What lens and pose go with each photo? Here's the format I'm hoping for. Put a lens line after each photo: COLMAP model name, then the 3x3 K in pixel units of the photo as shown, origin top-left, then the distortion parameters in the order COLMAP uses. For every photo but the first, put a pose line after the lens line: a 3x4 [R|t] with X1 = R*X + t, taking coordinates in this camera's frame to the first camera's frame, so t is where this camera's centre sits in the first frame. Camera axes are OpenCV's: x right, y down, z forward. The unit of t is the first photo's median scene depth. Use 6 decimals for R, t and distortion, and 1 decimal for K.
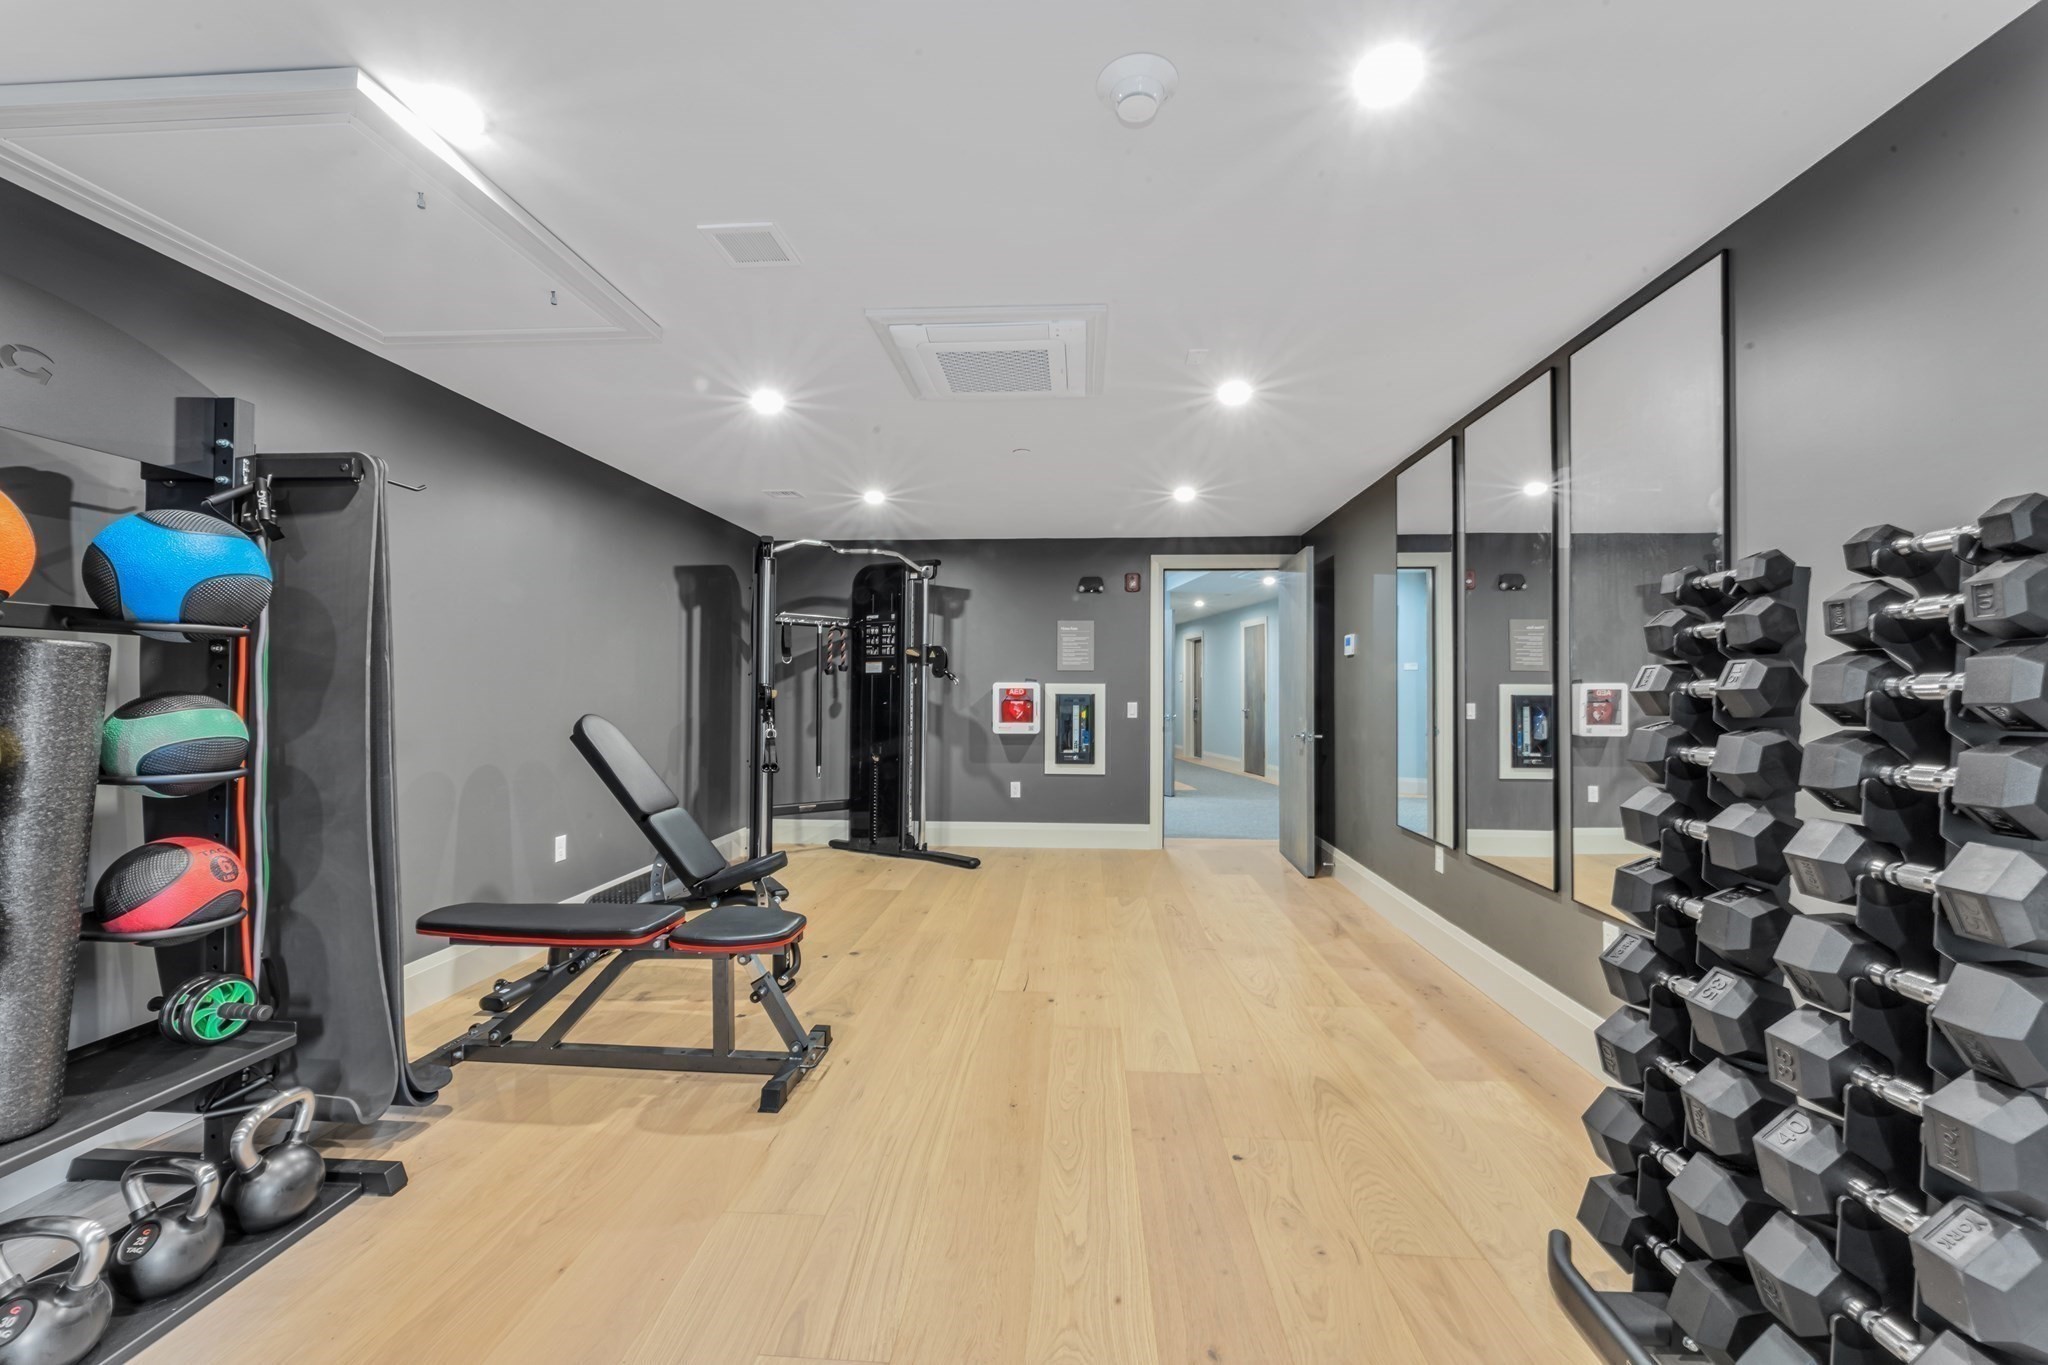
lens RADIAL K [[828.1, 0, 1024.6], [0, 828.1, 677.2], [0, 0, 1]] dist [0.004100, -0.000691]
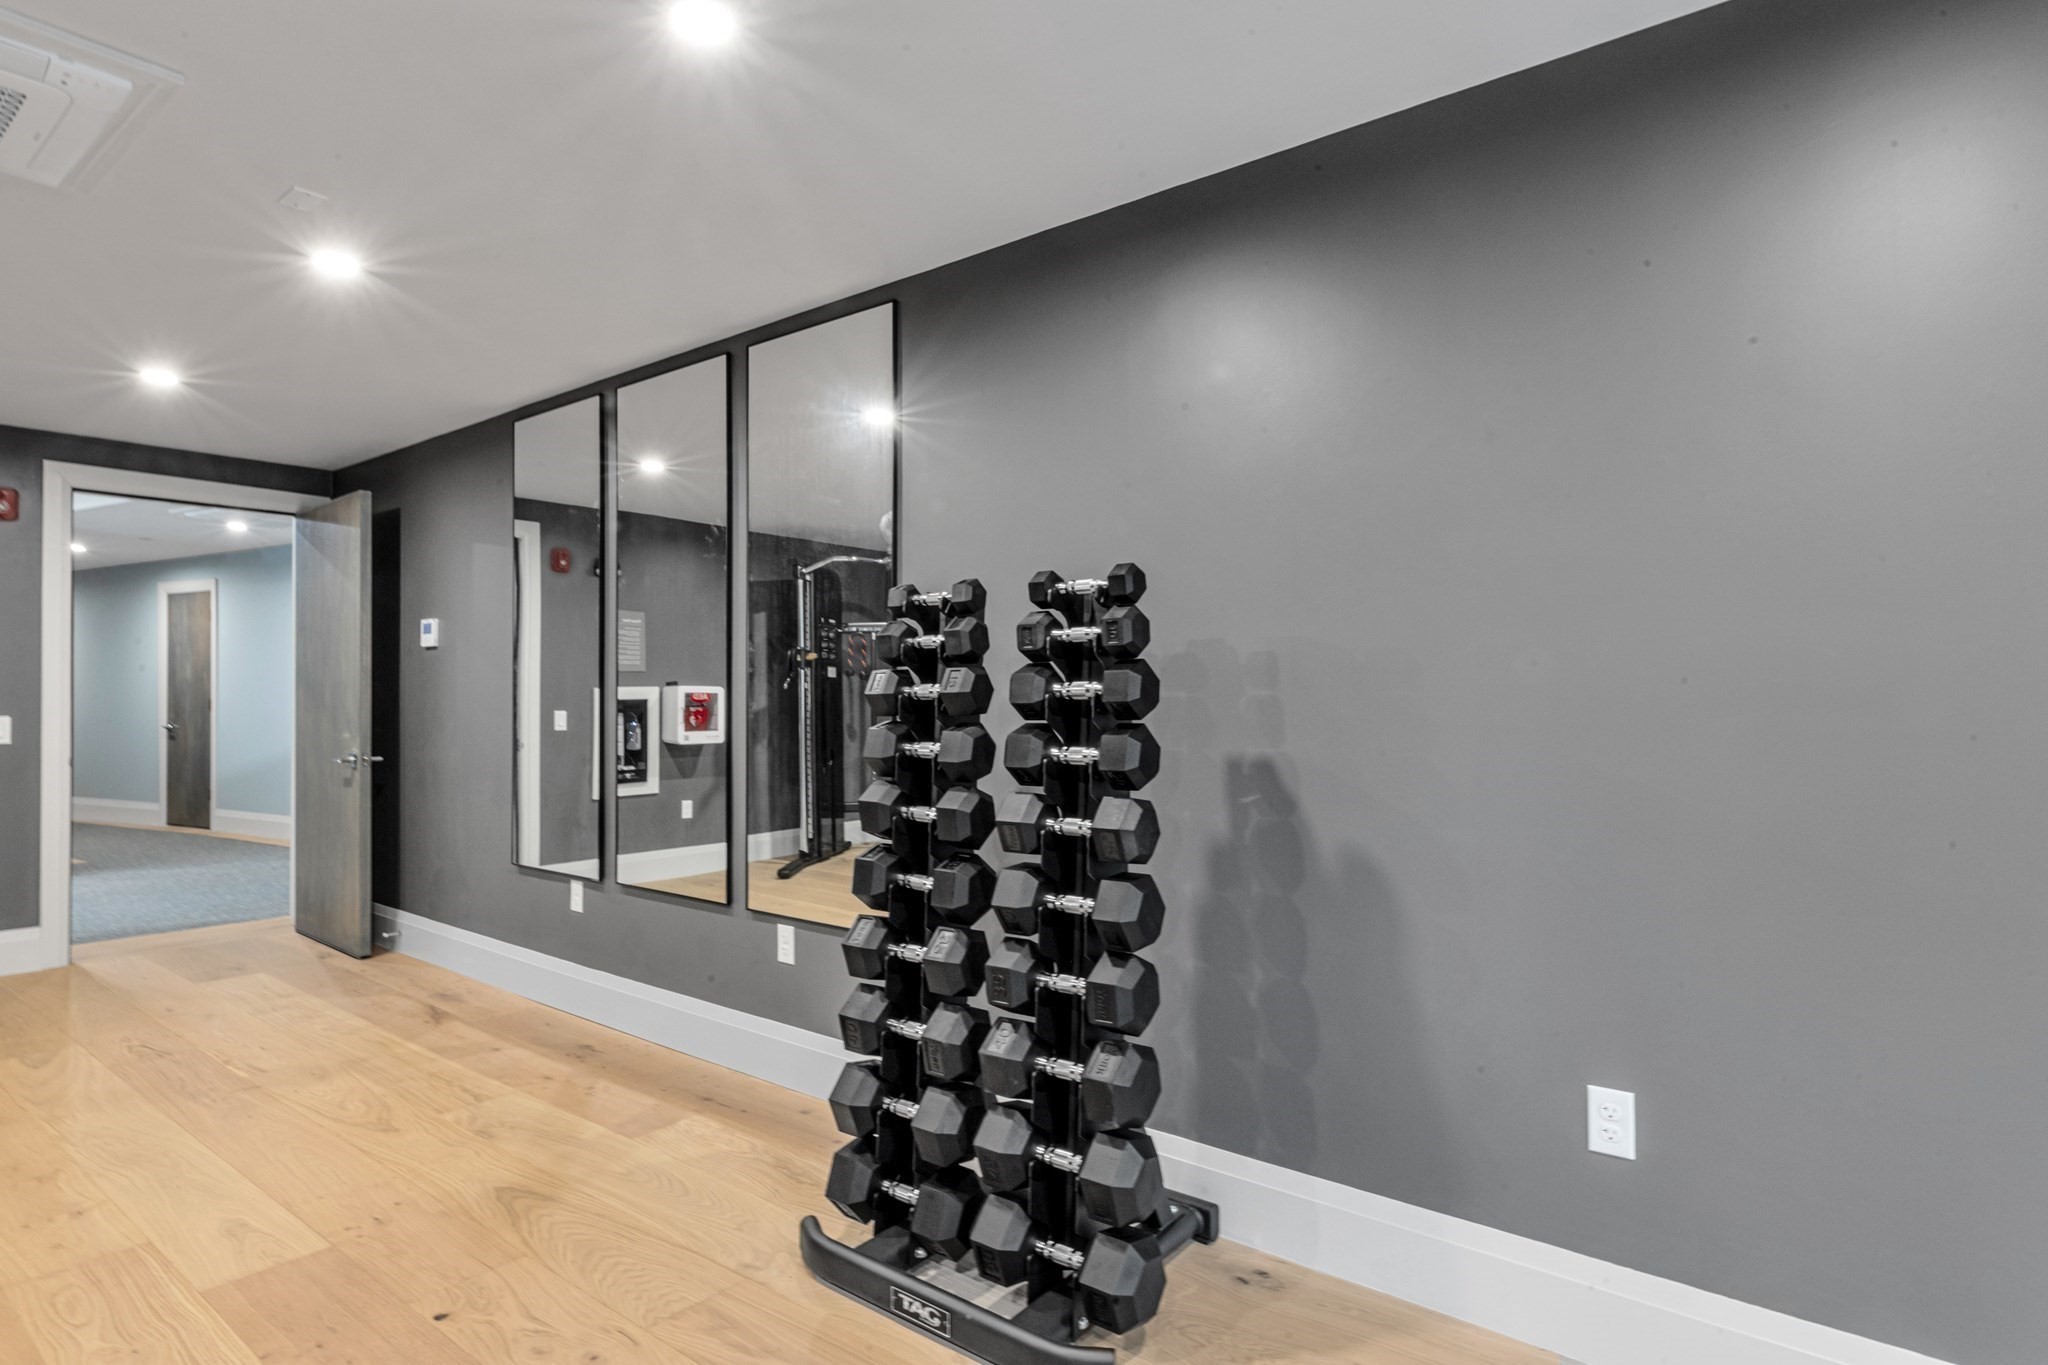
lens RADIAL K [[1095.7, 0, 1019.8], [0, 1095.7, 691.3], [0, 0, 1]] dist [-0.000124, -0.000763]
pose [[0.572933, 0.000212, 0.819602, -0.333681], [-0.011304, 0.999907, 0.007644, -0.000270], [-0.819524, -0.013645, 0.572882, 0.013328]]
